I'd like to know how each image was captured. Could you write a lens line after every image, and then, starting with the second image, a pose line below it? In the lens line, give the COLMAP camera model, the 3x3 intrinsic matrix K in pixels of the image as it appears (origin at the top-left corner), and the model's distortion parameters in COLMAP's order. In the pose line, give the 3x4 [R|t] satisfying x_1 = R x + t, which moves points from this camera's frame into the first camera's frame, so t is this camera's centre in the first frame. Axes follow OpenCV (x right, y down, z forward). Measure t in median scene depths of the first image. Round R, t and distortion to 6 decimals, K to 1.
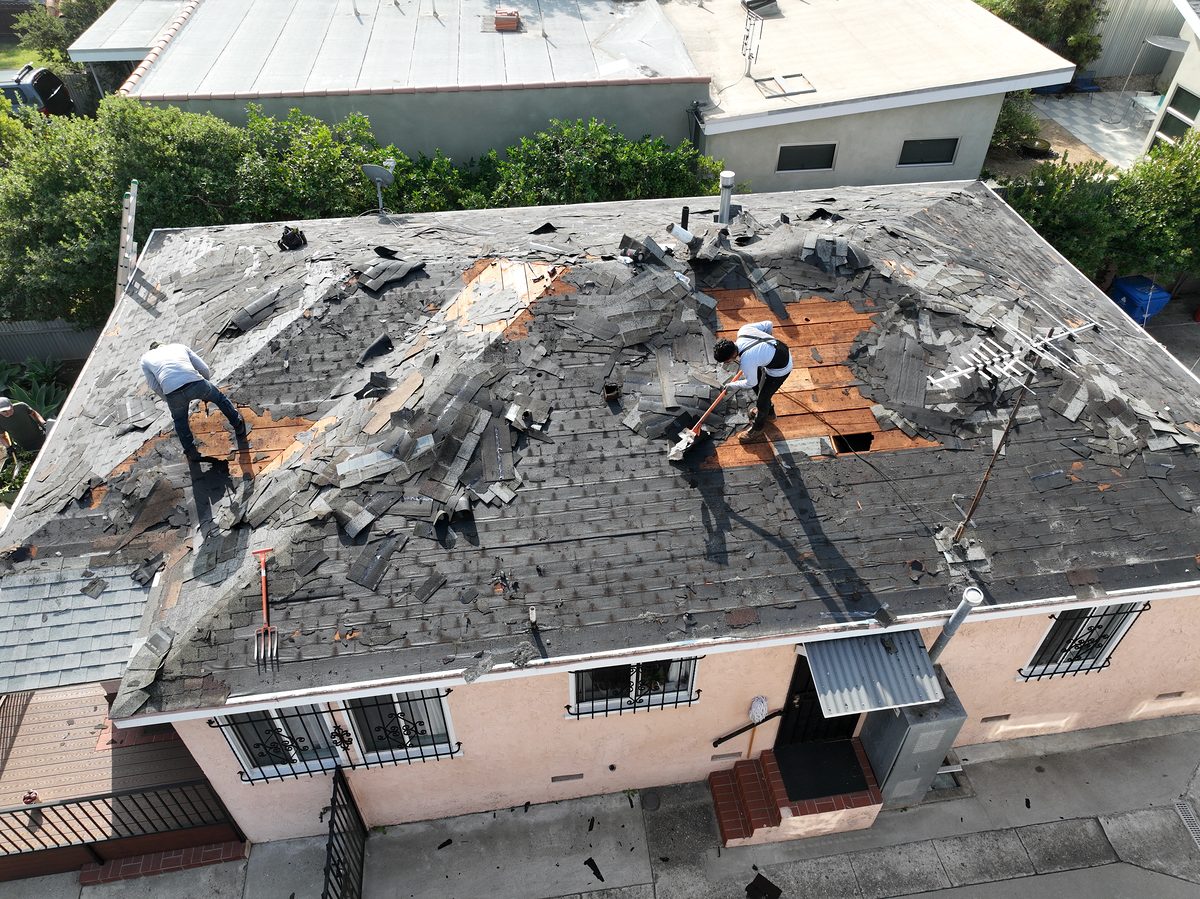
lens RADIAL K [[839.9, 0, 600.0], [0, 839.9, 449.5], [0, 0, 1]] dist [0.048853, -0.002436]
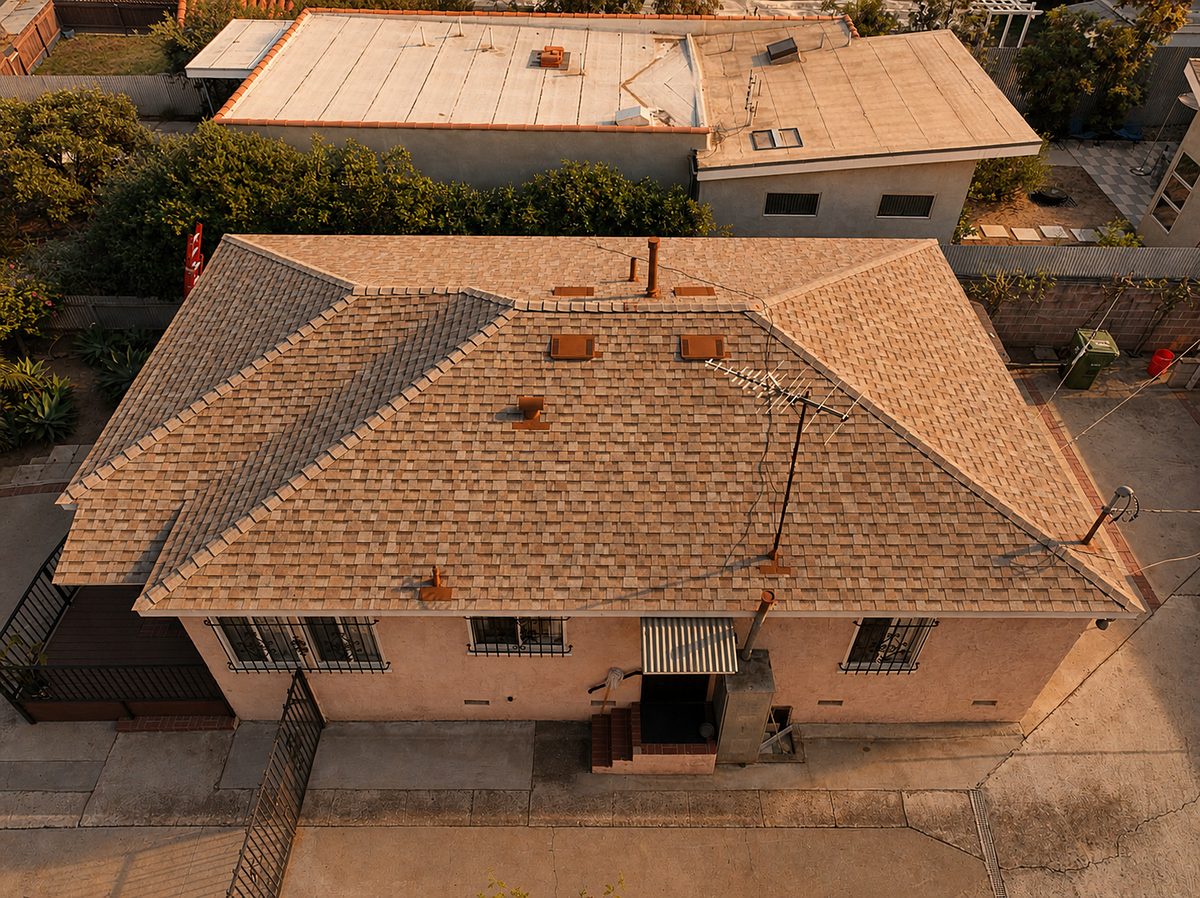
lens RADIAL K [[834.9, 0, 600.0], [0, 834.9, 449.0], [0, 0, 1]] dist [0.049143, -0.001322]
pose [[0.989293, 0.102077, -0.104301, 0.244260], [-0.099587, 0.994611, 0.028817, -0.049631], [0.106681, -0.018122, 0.994128, -0.239775]]
